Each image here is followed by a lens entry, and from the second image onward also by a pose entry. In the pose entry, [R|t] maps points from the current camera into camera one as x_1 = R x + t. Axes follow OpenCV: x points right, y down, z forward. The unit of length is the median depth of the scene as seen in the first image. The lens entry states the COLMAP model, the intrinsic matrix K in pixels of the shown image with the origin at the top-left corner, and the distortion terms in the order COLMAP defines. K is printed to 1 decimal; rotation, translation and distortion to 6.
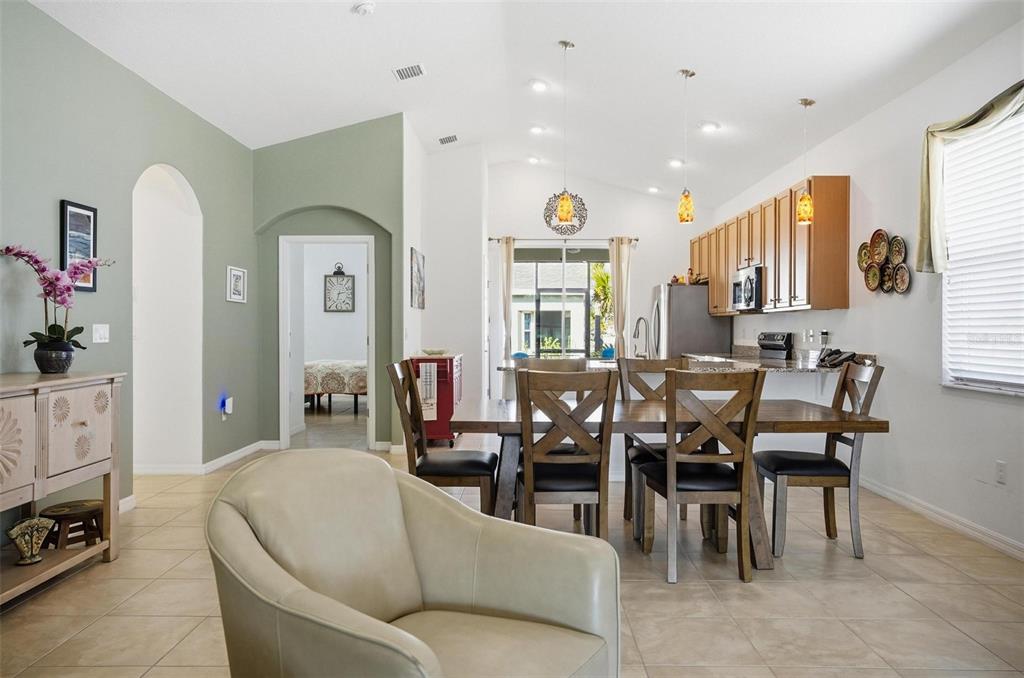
lens RADIAL K [[731.2, 0, 512.1], [0, 731.2, 327.2], [0, 0, 1]] dist [0.009882, 0.001879]
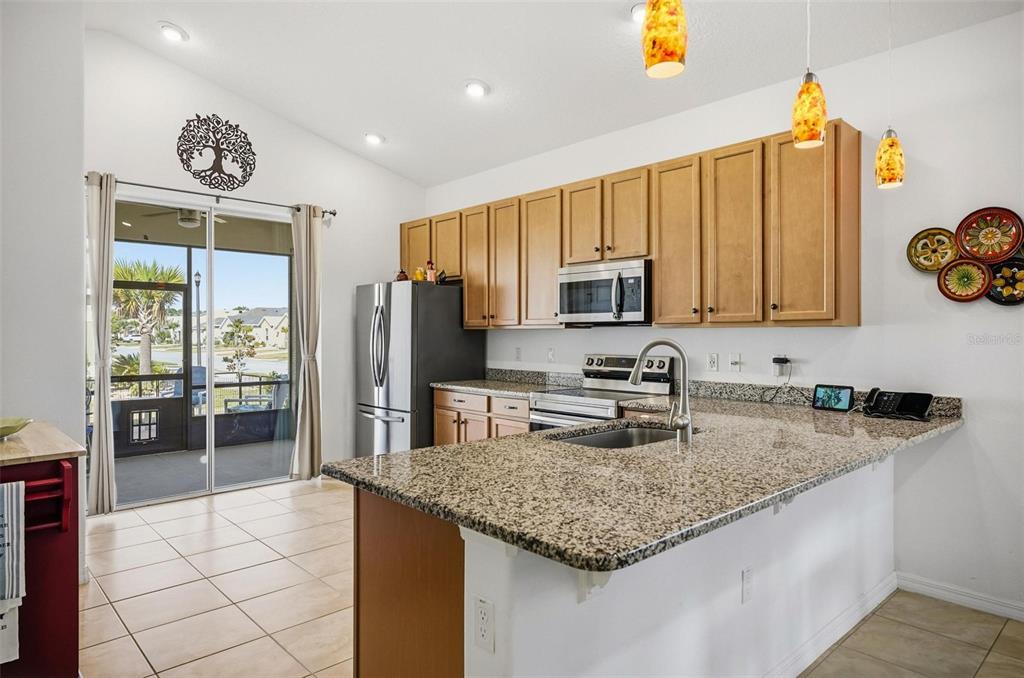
lens RADIAL K [[611.0, 0, 515.2], [0, 611.0, 332.7], [0, 0, 1]] dist [0.010806, 0.000123]
pose [[0.718099, -0.000841, 0.695941, -0.136569], [-0.000573, 0.999998, 0.001800, -0.016345], [-0.695941, -0.001692, 0.718097, 0.663138]]
